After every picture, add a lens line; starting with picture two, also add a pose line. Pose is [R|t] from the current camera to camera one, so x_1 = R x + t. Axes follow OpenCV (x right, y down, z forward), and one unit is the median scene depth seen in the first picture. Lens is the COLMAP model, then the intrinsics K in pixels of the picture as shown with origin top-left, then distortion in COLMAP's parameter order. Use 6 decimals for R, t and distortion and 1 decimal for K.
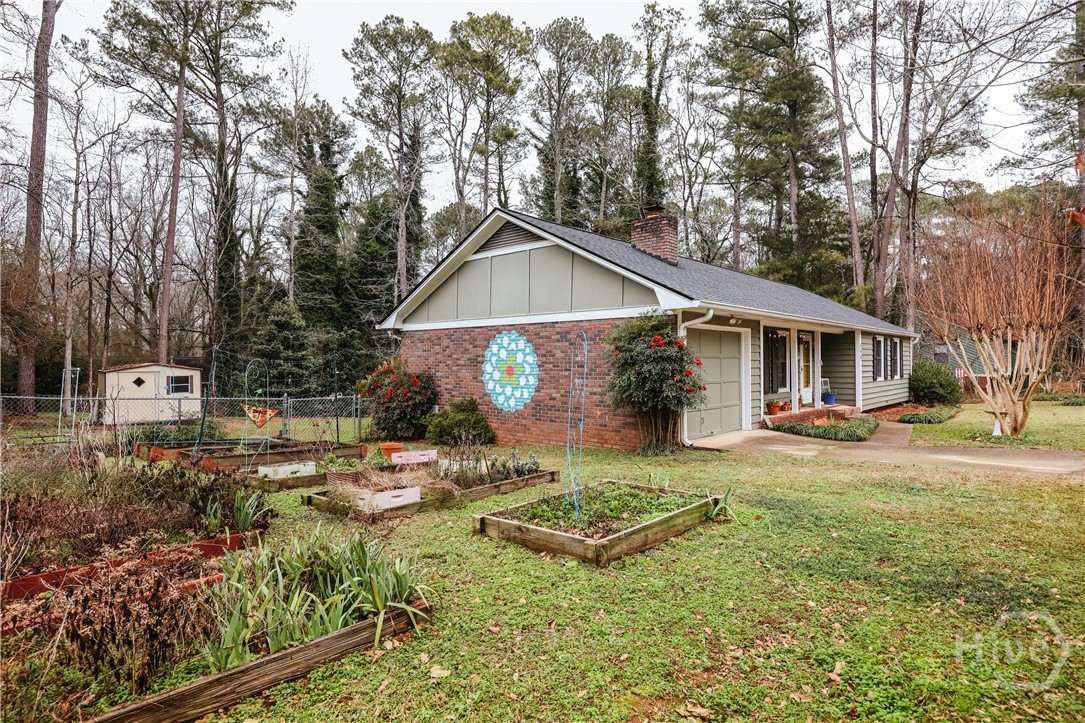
lens RADIAL K [[601.4, 0, 542.5], [0, 601.4, 361.5], [0, 0, 1]] dist [-0.000626, -0.000123]
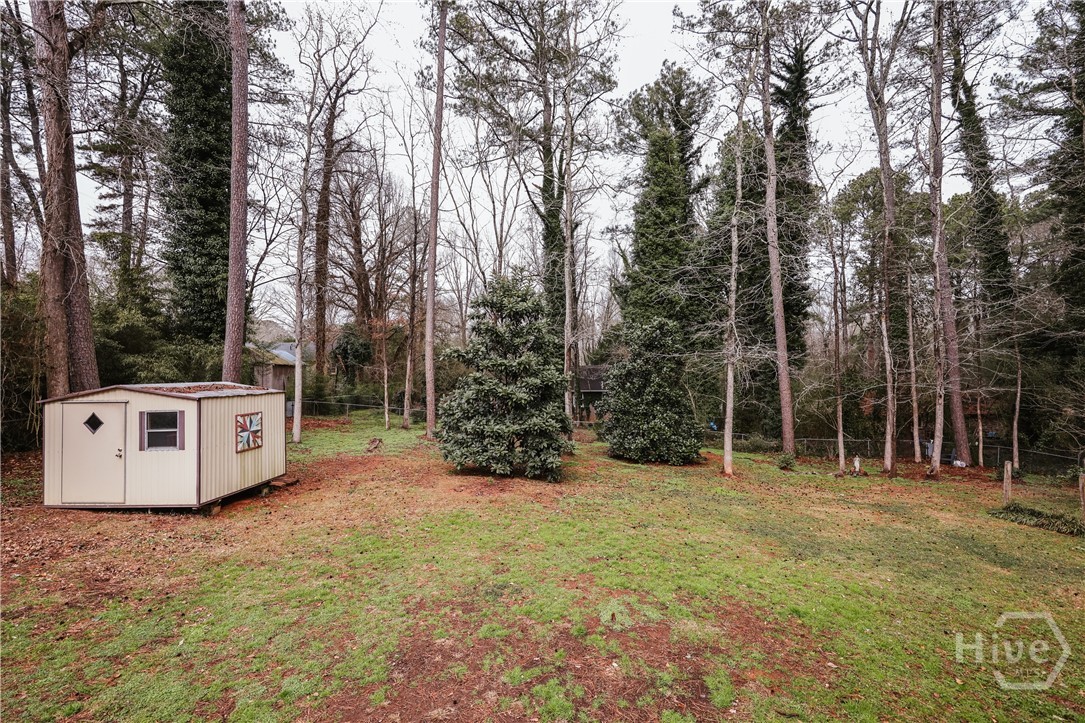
lens RADIAL K [[443.1, 0, 540.7], [0, 443.1, 356.3], [0, 0, 1]] dist [-0.000211, 0.000012]
pose [[0.708961, -0.031811, -0.704530, -0.254091], [0.009574, 0.999324, -0.035487, -0.006034], [0.705182, 0.018414, 0.708787, 1.604011]]
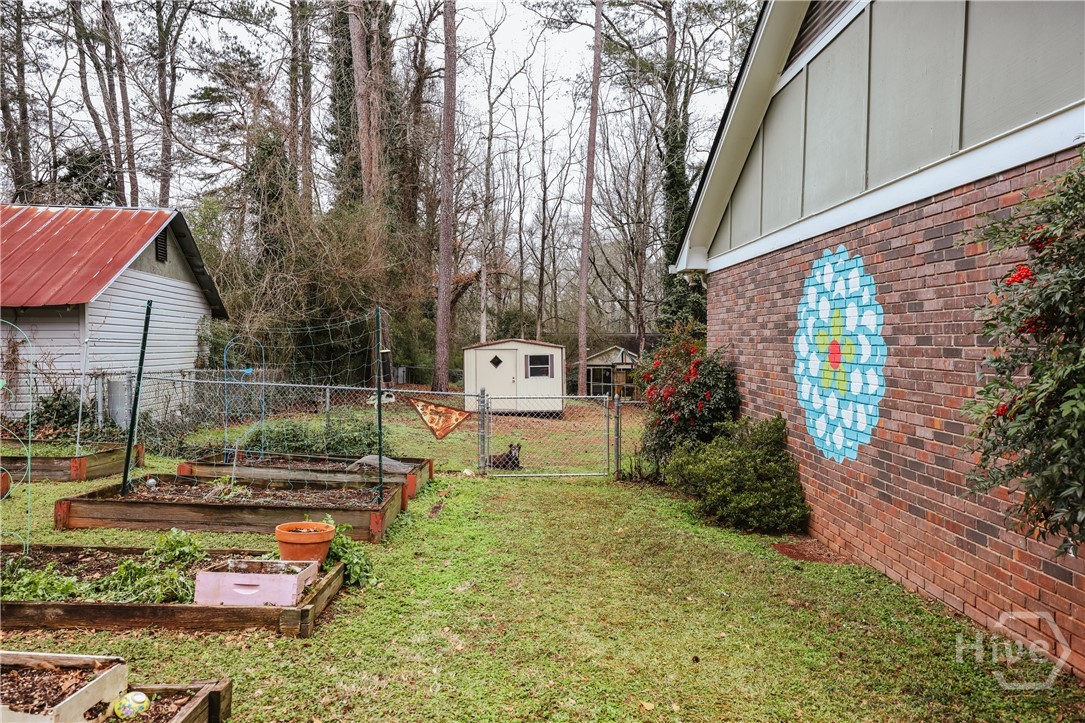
lens RADIAL K [[752.9, 0, 505.5], [0, 752.9, 360.4], [0, 0, 1]] dist [-0.006834, -0.001843]
pose [[0.682912, 0.019888, -0.730230, 0.139695], [0.000882, 0.999606, 0.028049, 0.006026], [0.730500, -0.019799, 0.682625, 0.497880]]
